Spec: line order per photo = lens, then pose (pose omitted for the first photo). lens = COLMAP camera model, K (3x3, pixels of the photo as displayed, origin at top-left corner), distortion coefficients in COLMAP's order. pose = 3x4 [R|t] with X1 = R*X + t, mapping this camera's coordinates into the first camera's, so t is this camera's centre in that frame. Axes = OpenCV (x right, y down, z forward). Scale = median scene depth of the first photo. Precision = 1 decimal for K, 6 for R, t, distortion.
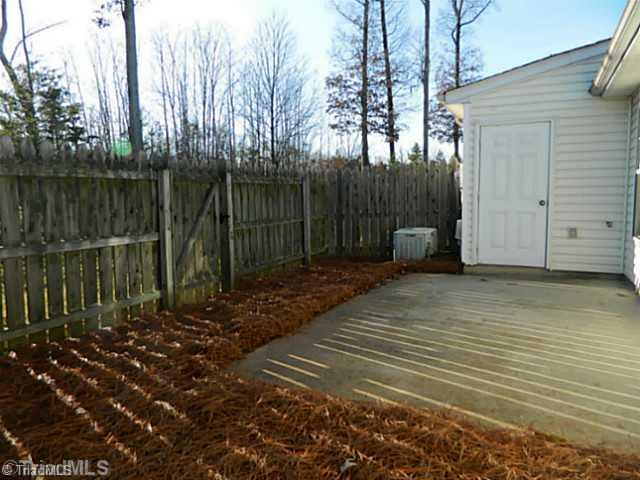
lens RADIAL K [[474.4, 0, 320.0], [0, 474.4, 240.0], [0, 0, 1]] dist [0.005833, 0.001582]
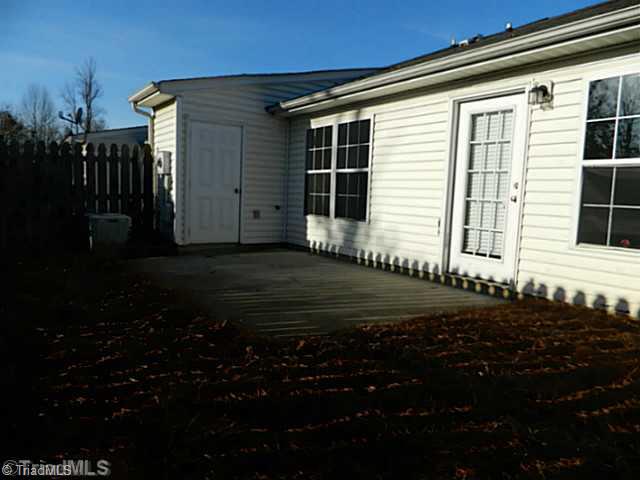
lens RADIAL K [[474.4, 0, 320.0], [0, 474.4, 240.0], [0, 0, 1]] dist [0.005833, 0.001582]
pose [[0.503034, -0.060487, 0.862147, -0.511184], [0.039613, 0.998113, 0.046913, 0.000990], [-0.863358, 0.010554, 0.504481, 0.182283]]
